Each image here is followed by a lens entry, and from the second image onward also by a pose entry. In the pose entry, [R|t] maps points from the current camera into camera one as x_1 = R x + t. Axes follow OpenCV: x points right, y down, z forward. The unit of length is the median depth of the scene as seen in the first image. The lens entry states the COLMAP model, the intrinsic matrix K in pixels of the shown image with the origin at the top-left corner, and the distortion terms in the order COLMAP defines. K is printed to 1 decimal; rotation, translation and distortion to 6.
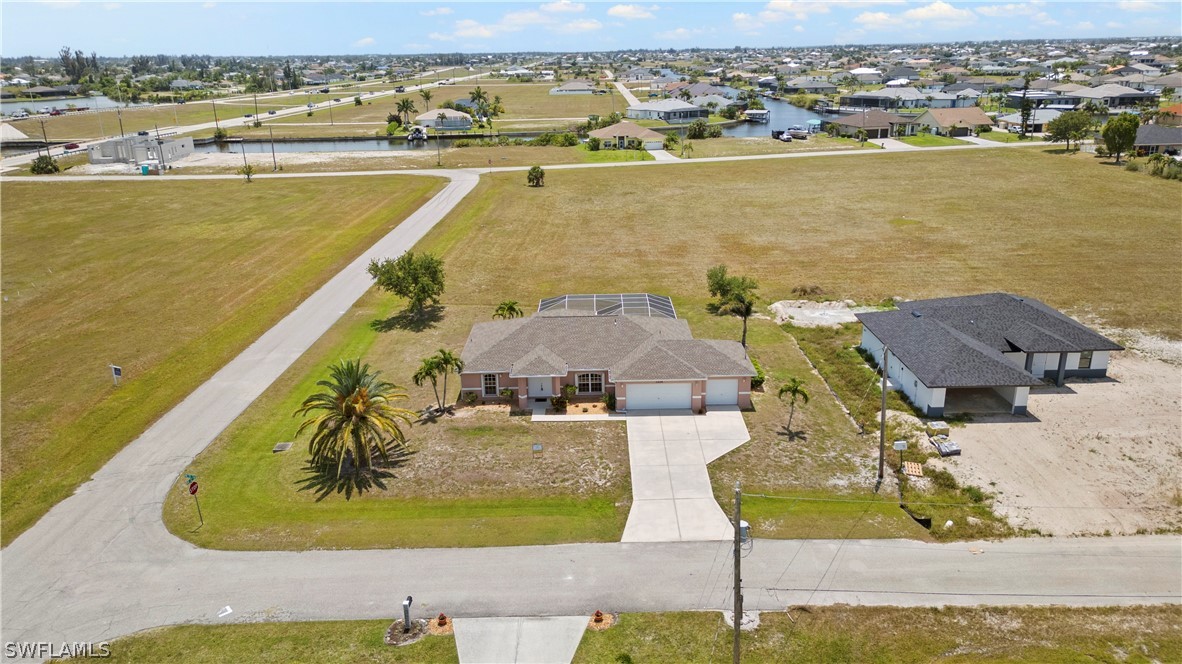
lens RADIAL K [[836.5, 0, 595.4], [0, 836.5, 338.3], [0, 0, 1]] dist [0.087863, -0.109350]
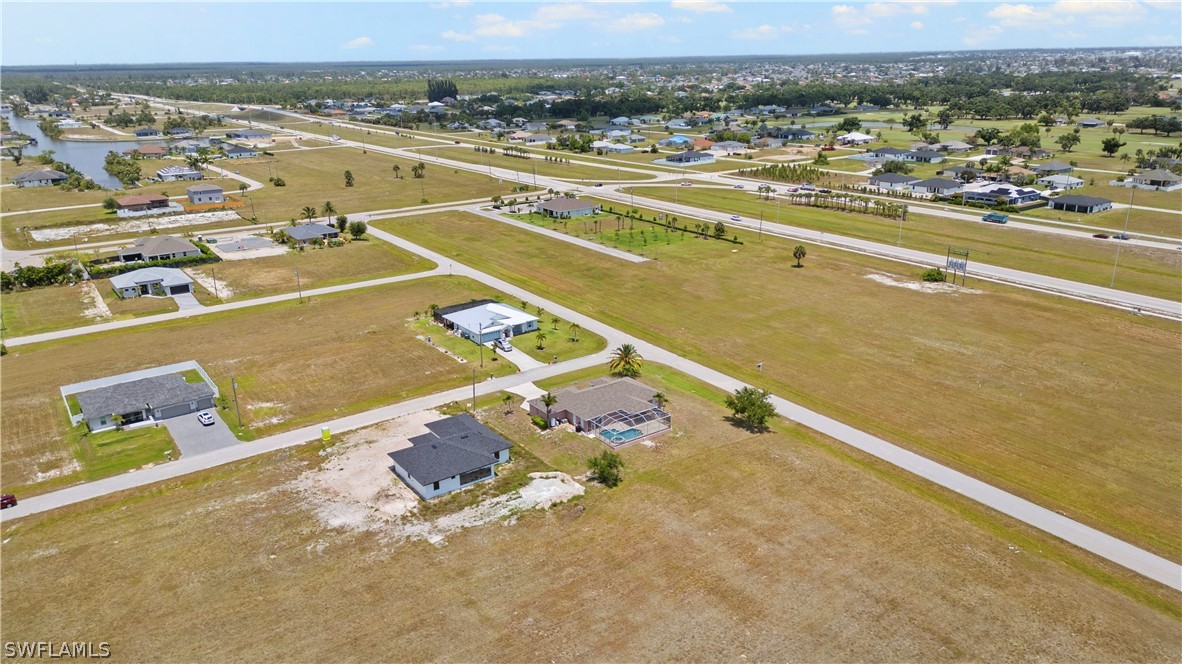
lens RADIAL K [[837.0, 0, 590.4], [0, 837.0, 304.2], [0, 0, 1]] dist [0.086633, -0.103666]
pose [[-0.814731, 0.193214, -0.546702, 1.286865], [-0.158048, 0.833150, 0.529983, -1.484799], [0.557884, 0.518199, -0.648255, 2.451051]]
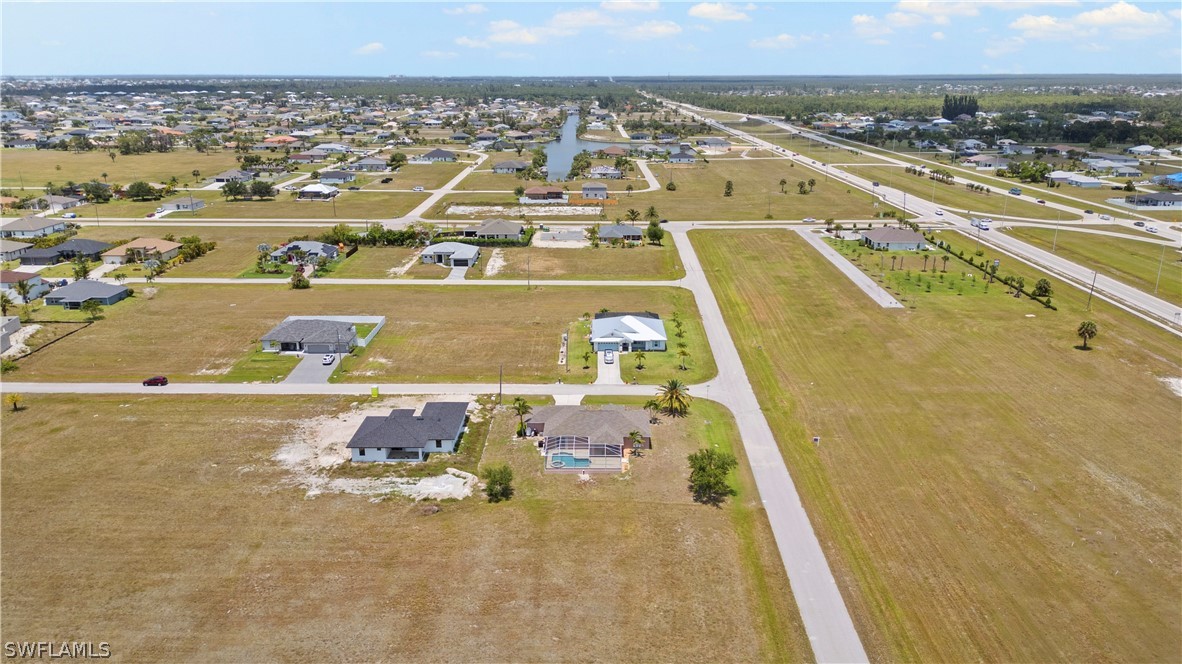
lens RADIAL K [[836.5, 0, 595.4], [0, 836.5, 338.3], [0, 0, 1]] dist [0.087863, -0.109350]
pose [[-0.999819, 0.014329, 0.012505, -0.047078], [0.018950, 0.806488, 0.590947, -1.545347], [-0.001618, 0.591077, -0.806614, 2.777752]]
